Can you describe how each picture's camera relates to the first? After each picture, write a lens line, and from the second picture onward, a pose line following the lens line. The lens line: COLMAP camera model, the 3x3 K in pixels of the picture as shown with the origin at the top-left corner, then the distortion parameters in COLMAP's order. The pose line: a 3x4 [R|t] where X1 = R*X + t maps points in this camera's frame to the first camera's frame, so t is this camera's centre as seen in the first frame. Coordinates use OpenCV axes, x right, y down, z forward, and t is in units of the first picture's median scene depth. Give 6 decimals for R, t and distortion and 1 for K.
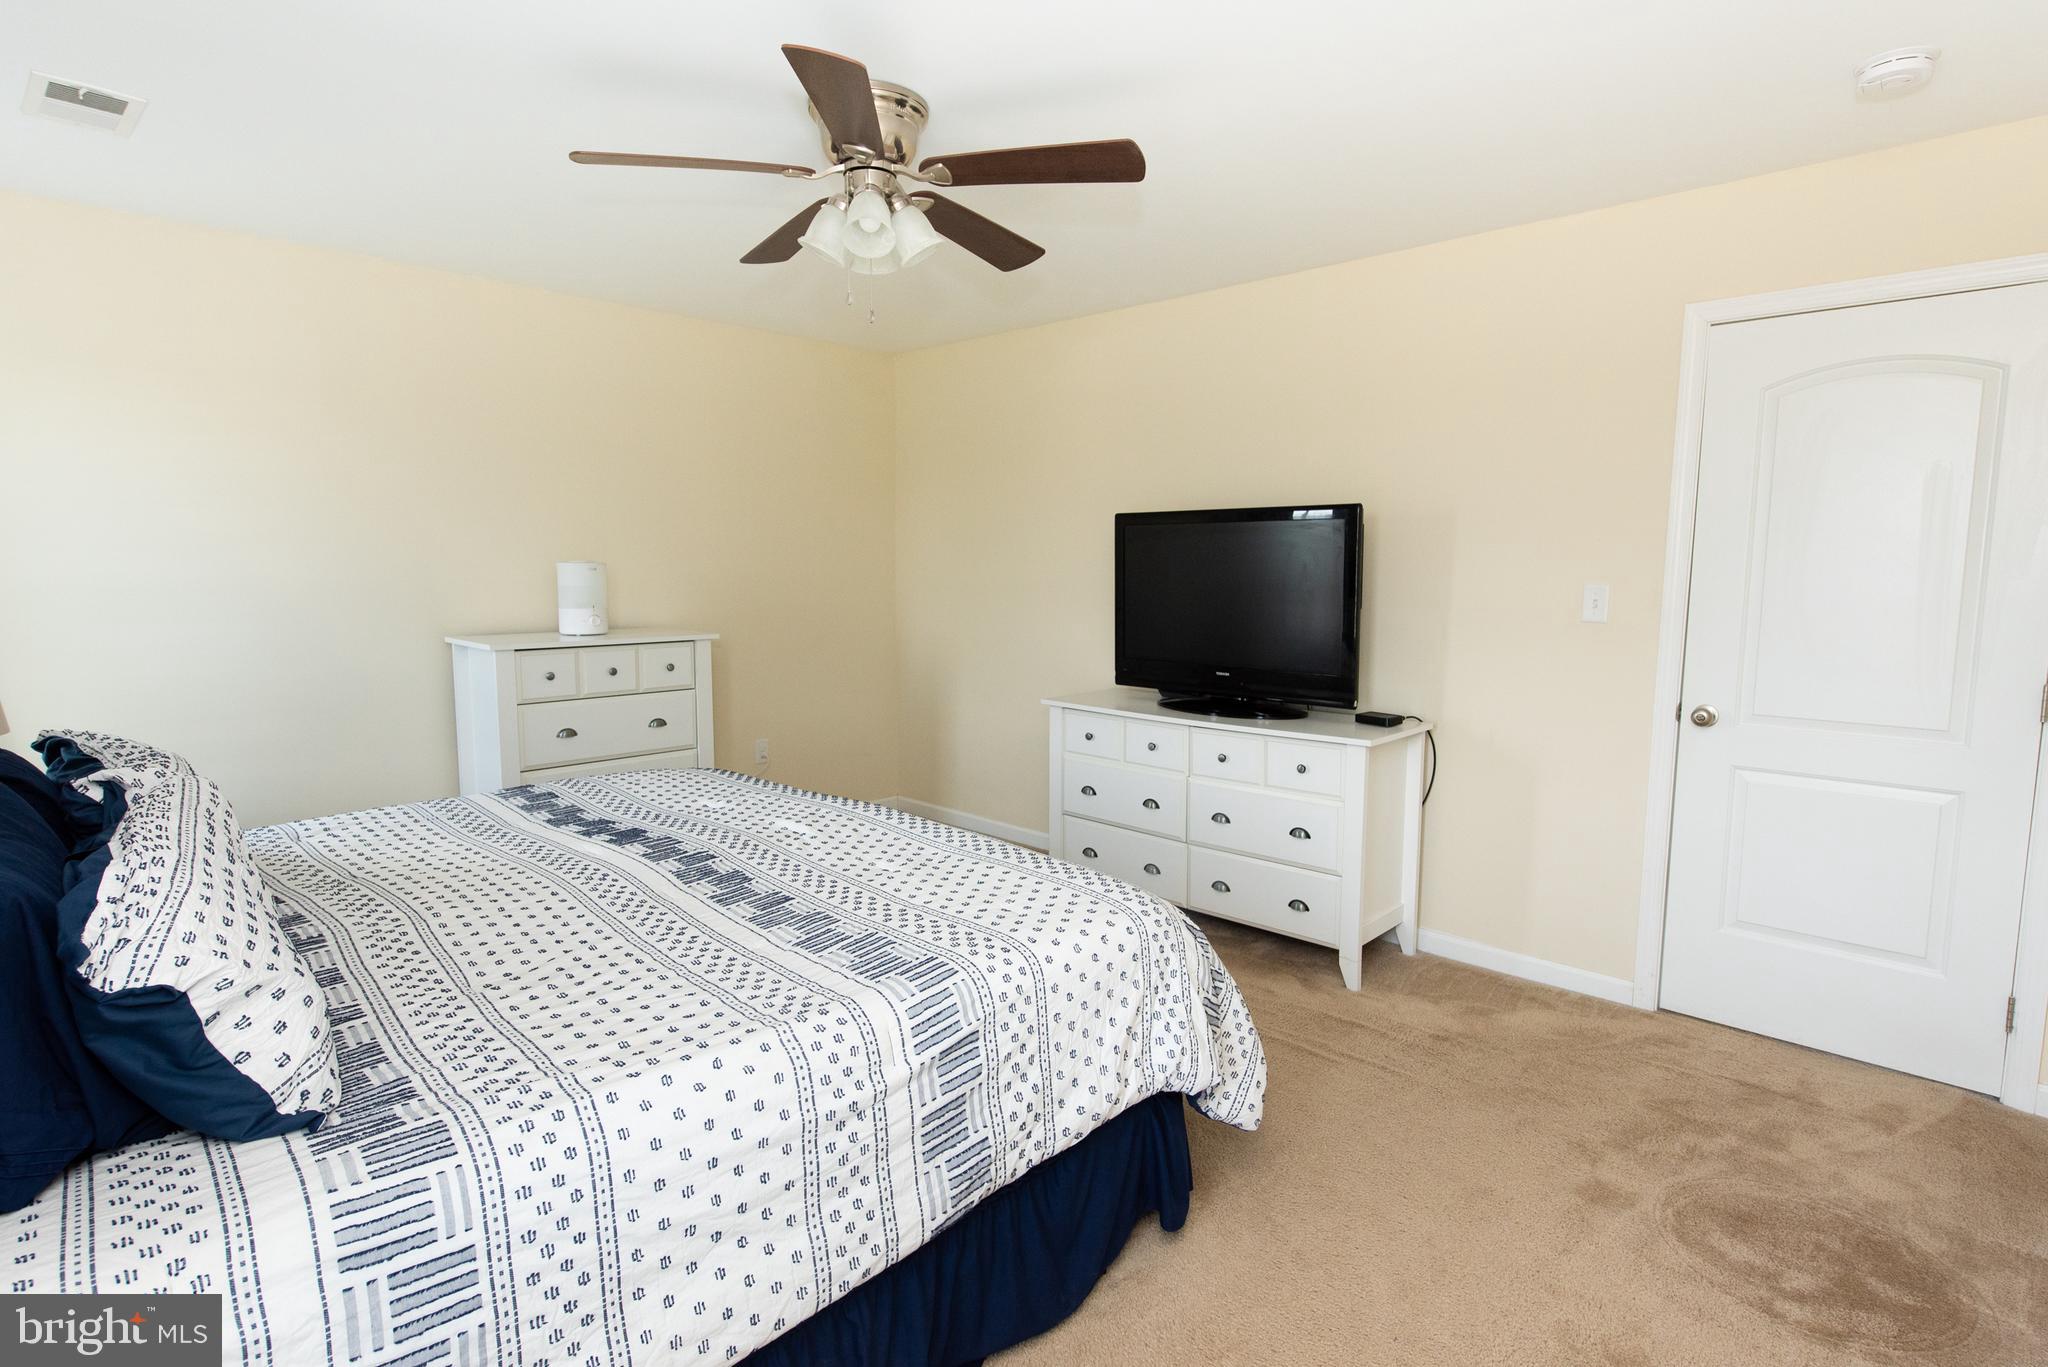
lens RADIAL K [[1078.2, 0, 1022.7], [0, 1078.2, 682.3], [0, 0, 1]] dist [-0.003332, -0.000917]
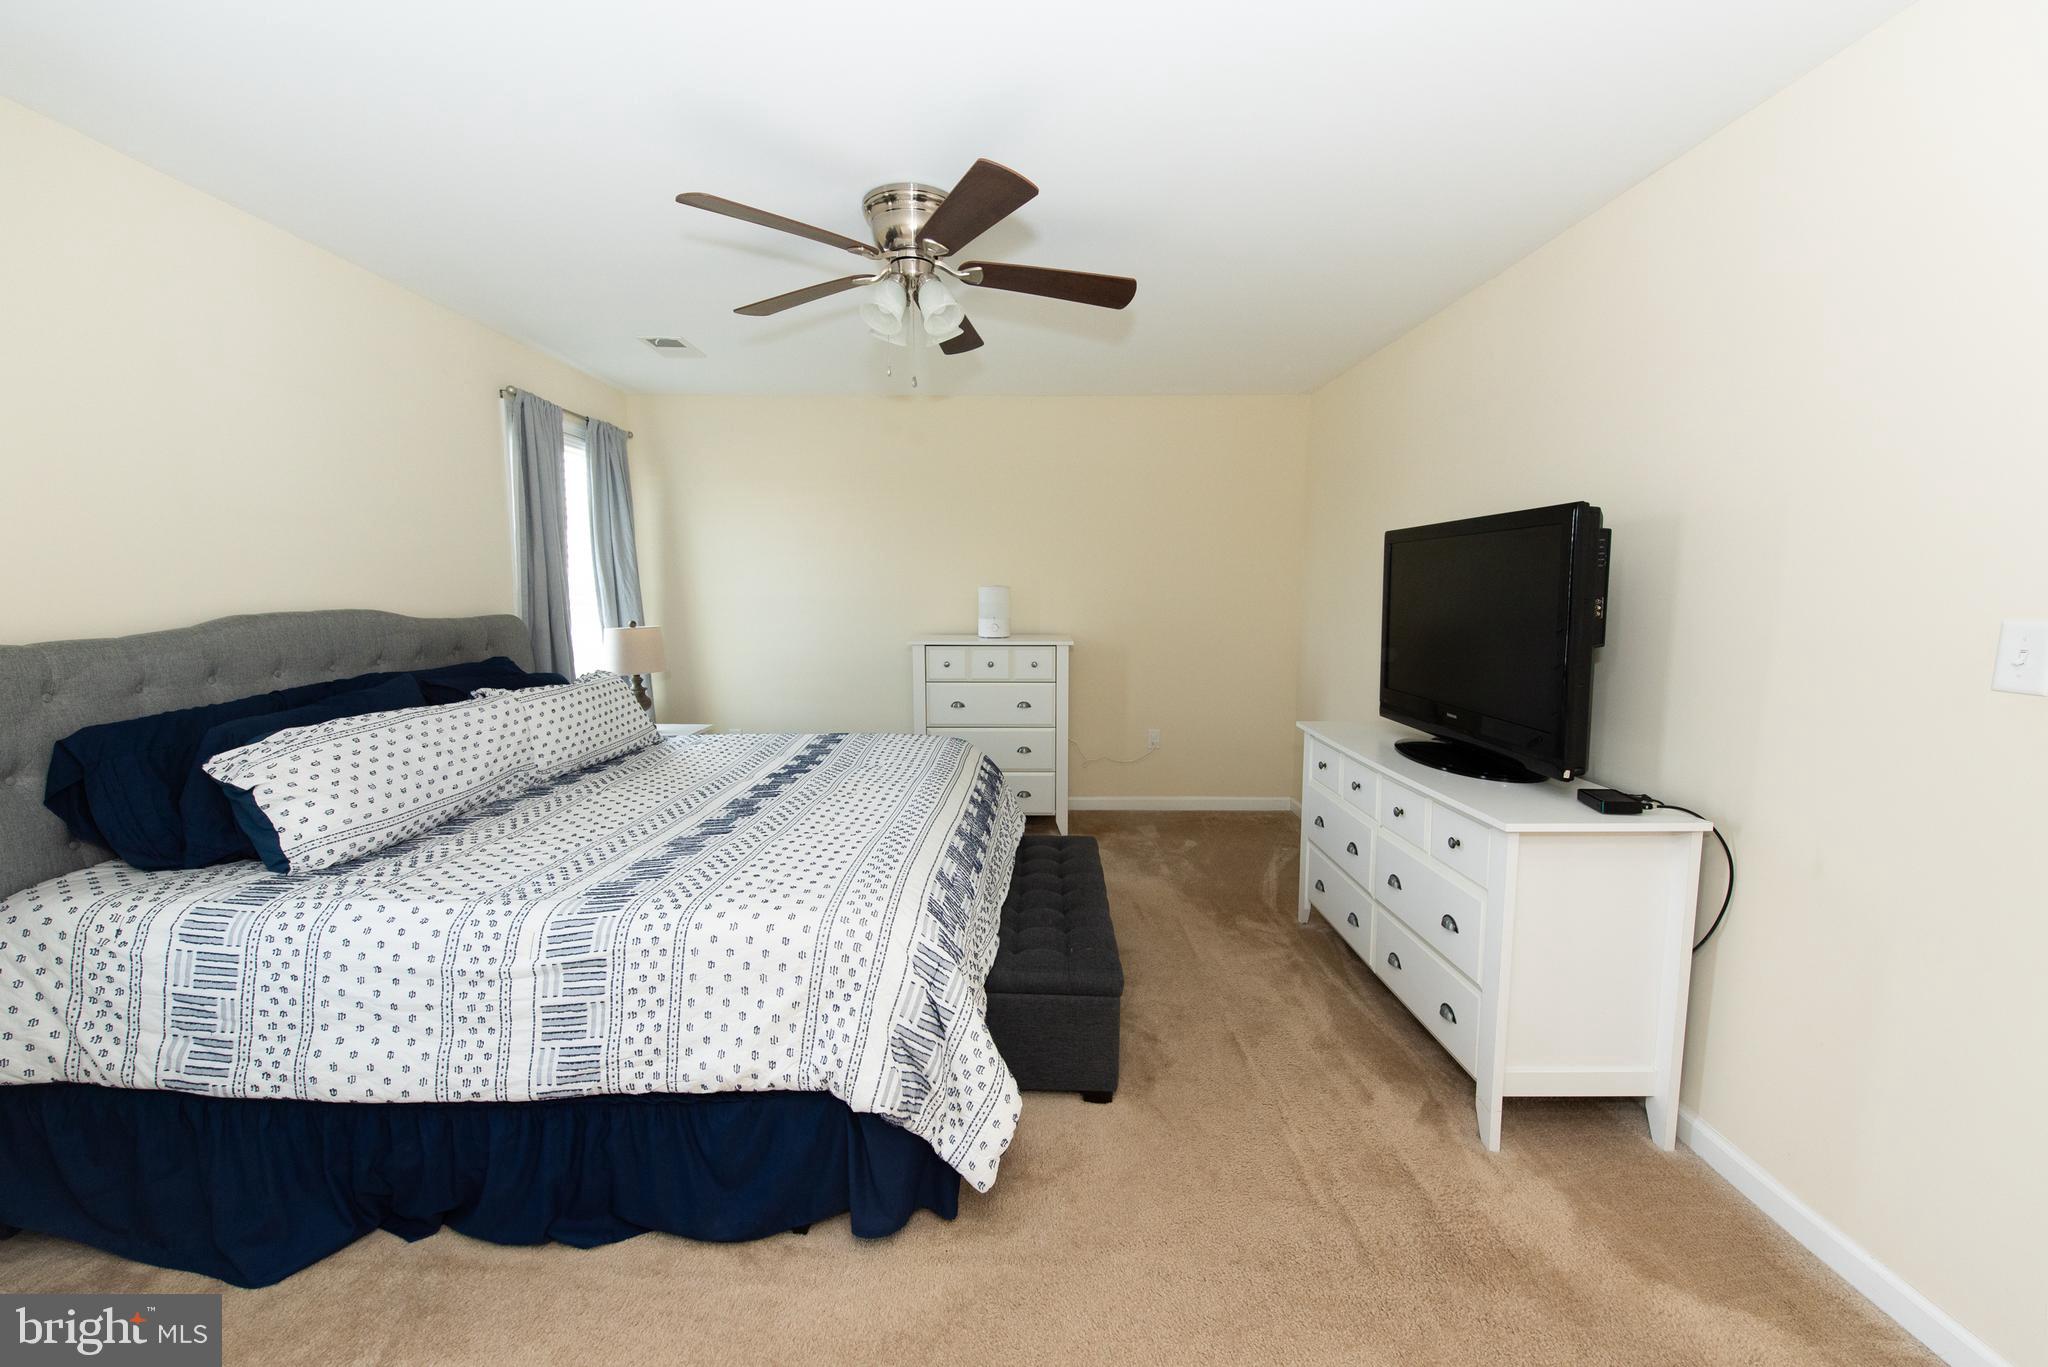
lens RADIAL K [[828.0, 0, 1022.7], [0, 828.0, 674.4], [0, 0, 1]] dist [-0.000870, 0.000186]
pose [[0.674764, 0.075093, -0.734203, 1.016887], [-0.079045, 0.996441, 0.029268, -0.074996], [0.733788, 0.038286, 0.678298, 0.731544]]
